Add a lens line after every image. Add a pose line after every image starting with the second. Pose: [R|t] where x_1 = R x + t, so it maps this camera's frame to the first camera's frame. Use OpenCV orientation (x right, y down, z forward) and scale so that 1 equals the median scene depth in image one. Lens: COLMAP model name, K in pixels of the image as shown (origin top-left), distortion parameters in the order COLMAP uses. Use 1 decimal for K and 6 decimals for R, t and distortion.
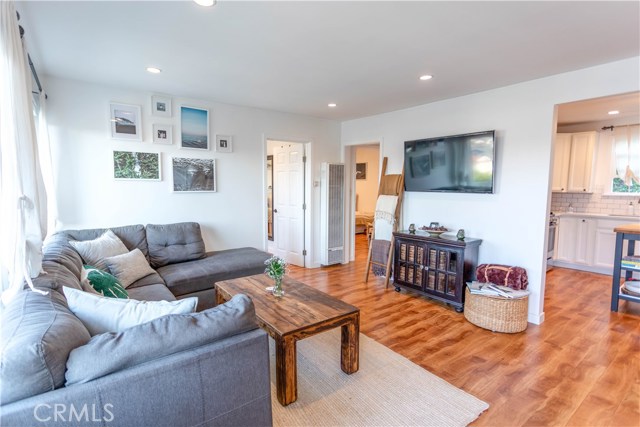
lens RADIAL K [[315.2, 0, 307.5], [0, 315.2, 213.0], [0, 0, 1]] dist [0.001291, 0.000004]
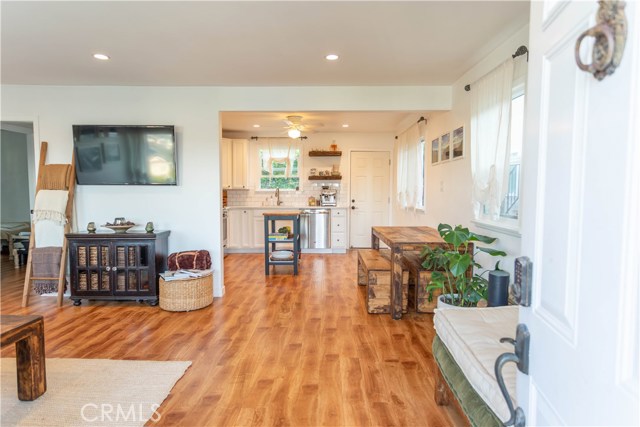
lens RADIAL K [[363.7, 0, 323.9], [0, 363.7, 212.9], [0, 0, 1]] dist [0.004704, -0.000511]
pose [[0.594793, -0.049806, 0.802334, -0.100721], [0.070970, 0.997435, 0.009305, 0.053449], [-0.800740, 0.051408, 0.596802, -0.115902]]
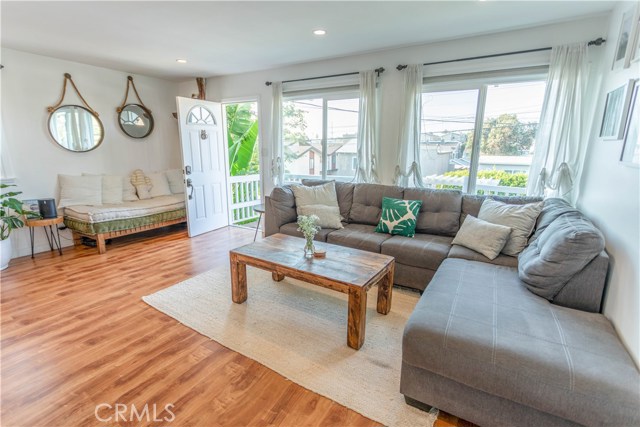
lens RADIAL K [[306.6, 0, 320.0], [0, 306.6, 213.5], [0, 0, 1]] dist [-0.000137, 0.000336]
pose [[-0.918748, 0.075885, -0.387484, 0.192085], [-0.045709, 0.954319, 0.295272, -0.119319], [0.392190, 0.288992, -0.873310, 1.393665]]
